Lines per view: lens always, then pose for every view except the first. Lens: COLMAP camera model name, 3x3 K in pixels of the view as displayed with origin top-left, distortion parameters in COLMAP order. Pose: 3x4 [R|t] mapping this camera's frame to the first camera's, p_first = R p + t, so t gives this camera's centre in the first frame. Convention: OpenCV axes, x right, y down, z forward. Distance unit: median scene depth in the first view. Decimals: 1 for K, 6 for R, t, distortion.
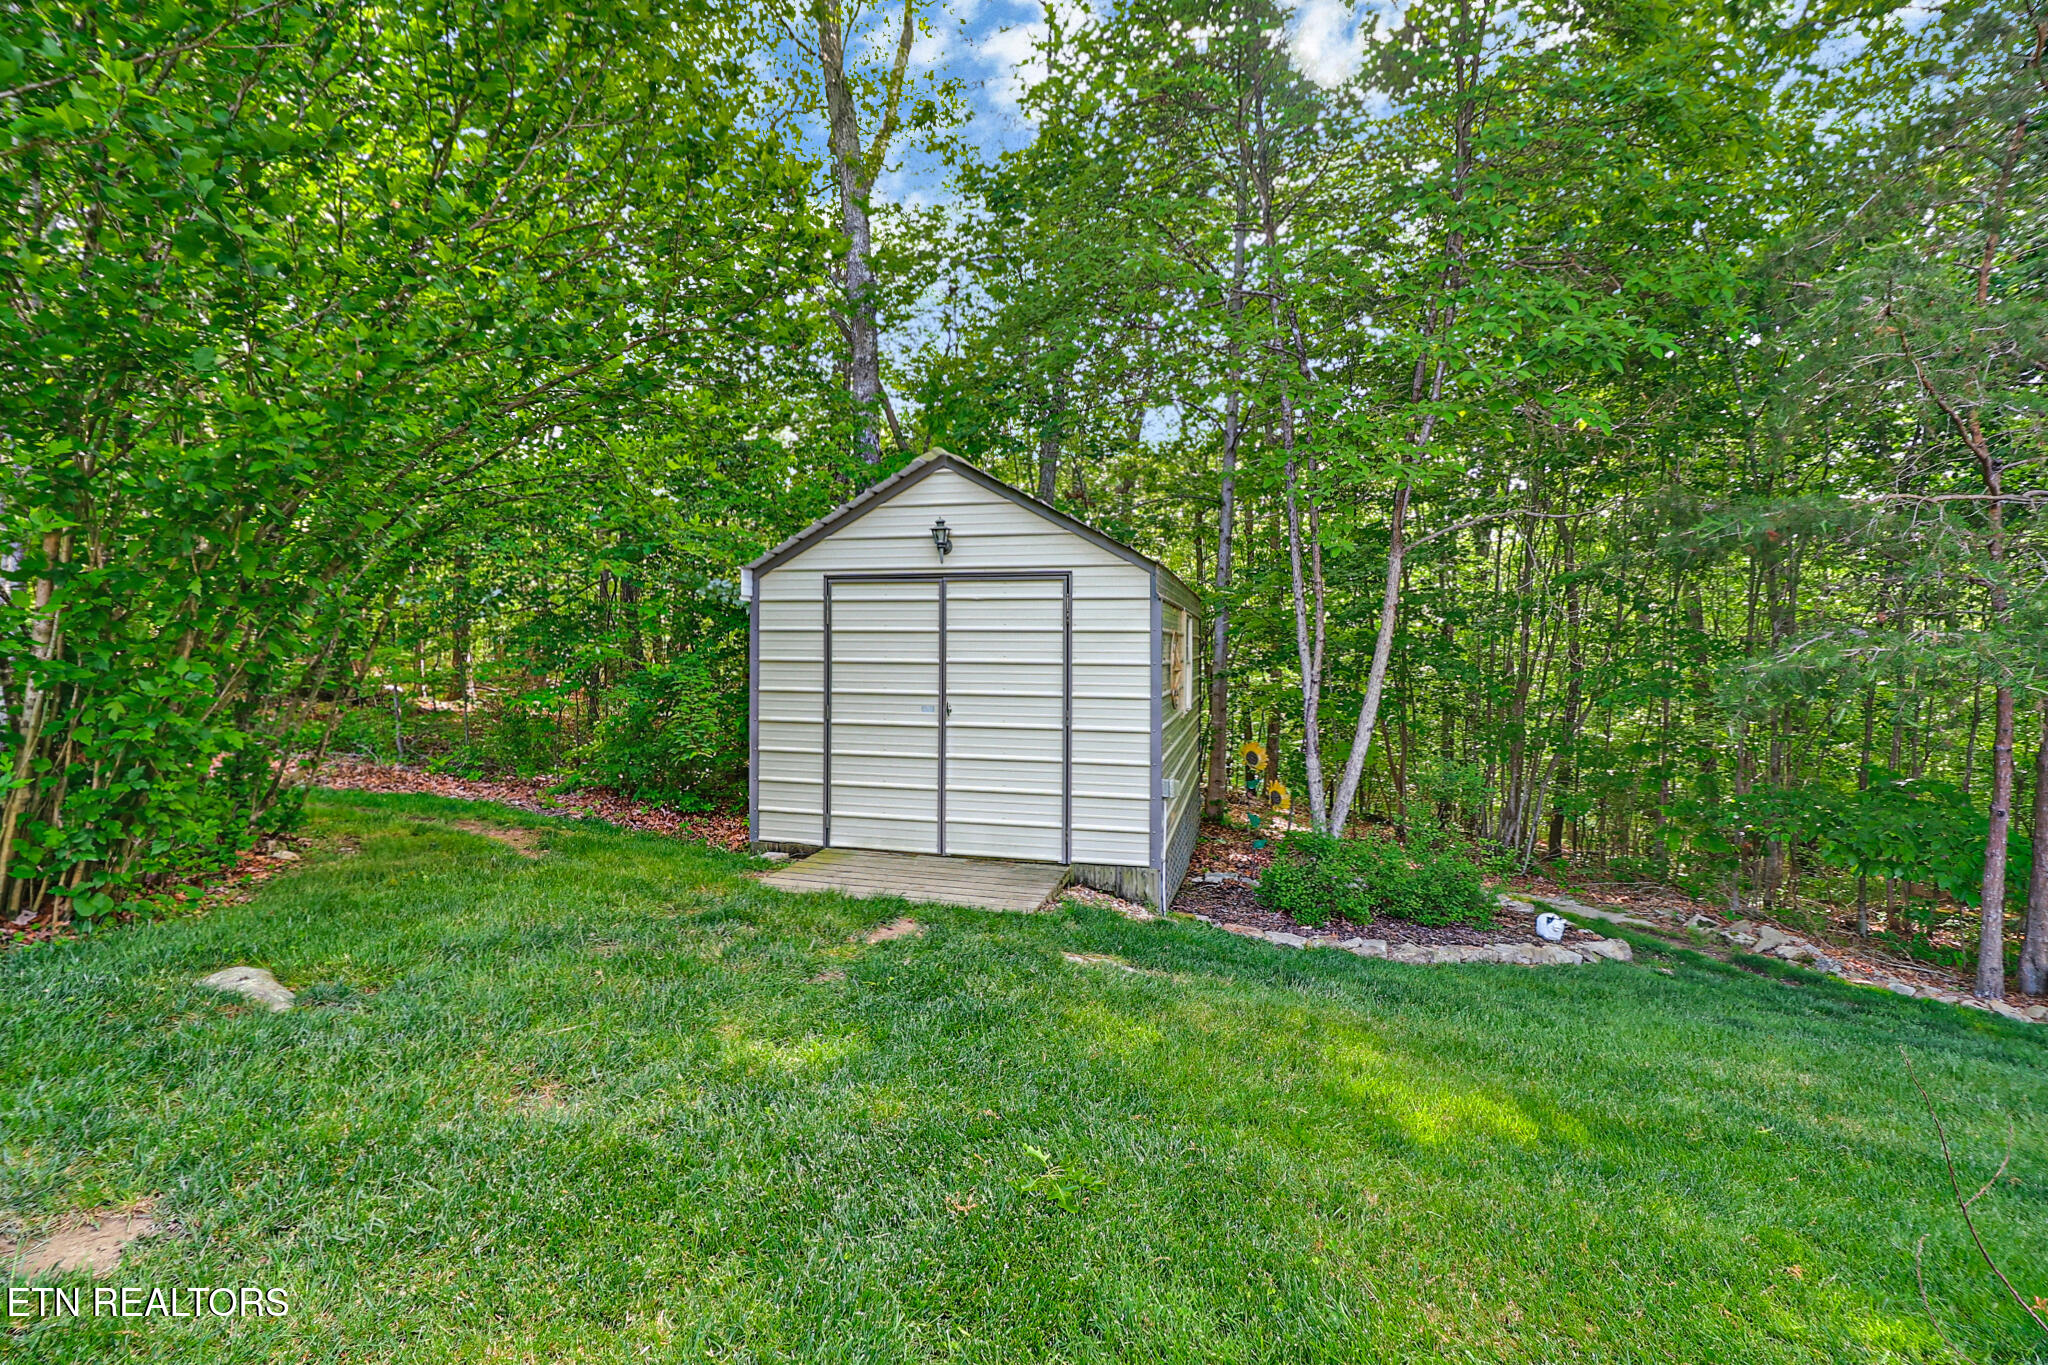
lens RADIAL K [[873.2, 0, 1024.0], [0, 873.2, 682.5], [0, 0, 1]] dist [-0.000451, -0.000134]
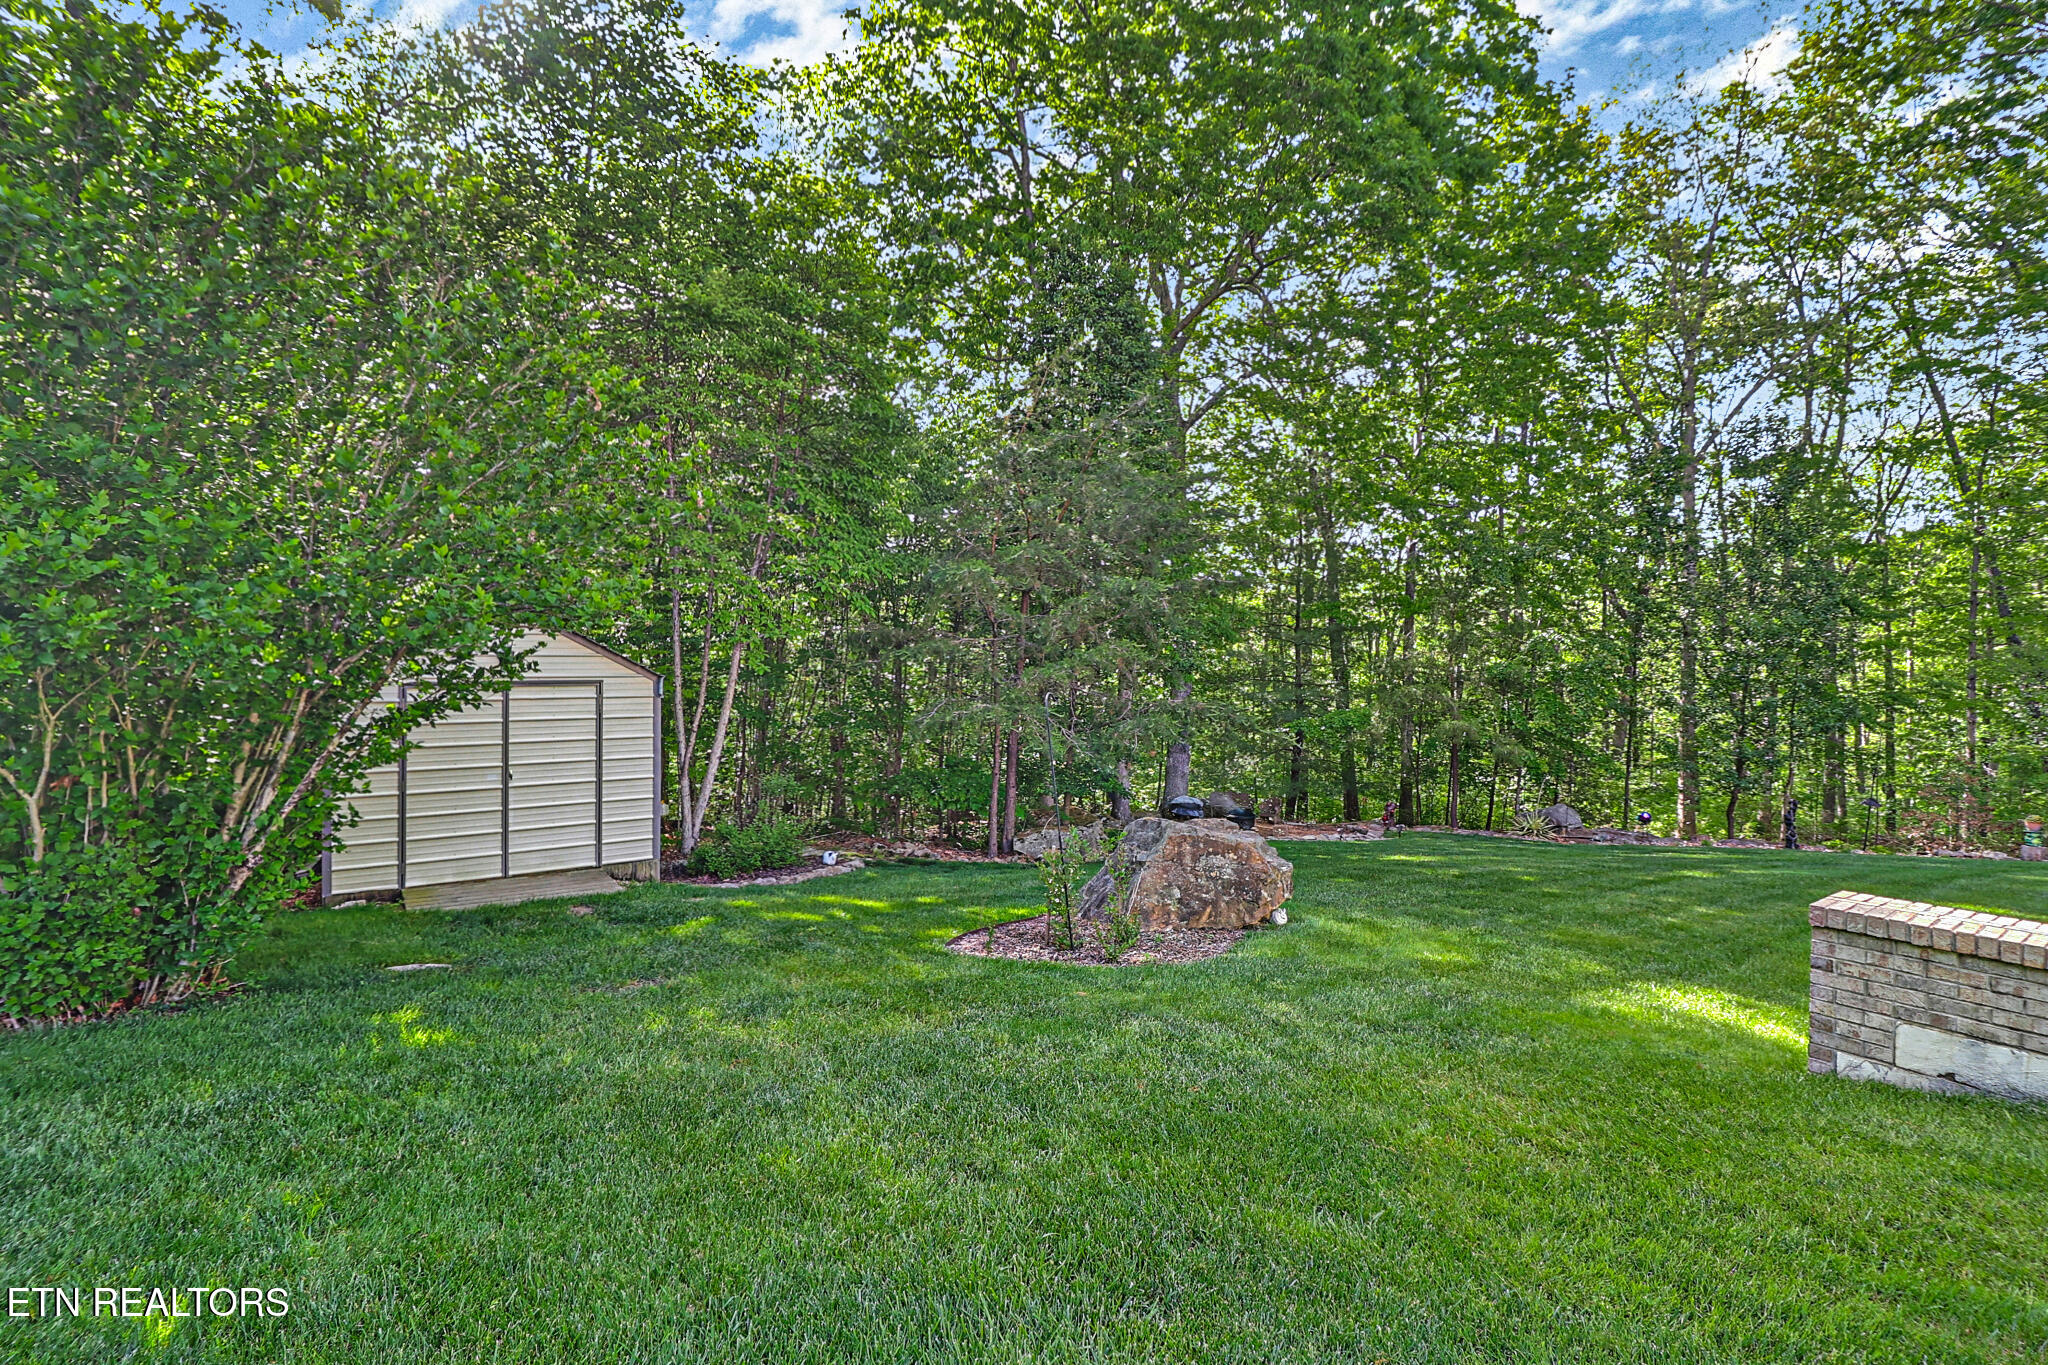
lens RADIAL K [[873.2, 0, 1024.0], [0, 873.2, 682.5], [0, 0, 1]] dist [-0.000451, -0.000134]
pose [[0.640850, -0.019598, 0.767416, -0.646518], [0.001068, 0.999696, 0.024639, -0.157184], [-0.767665, -0.014970, 0.640676, -0.566741]]
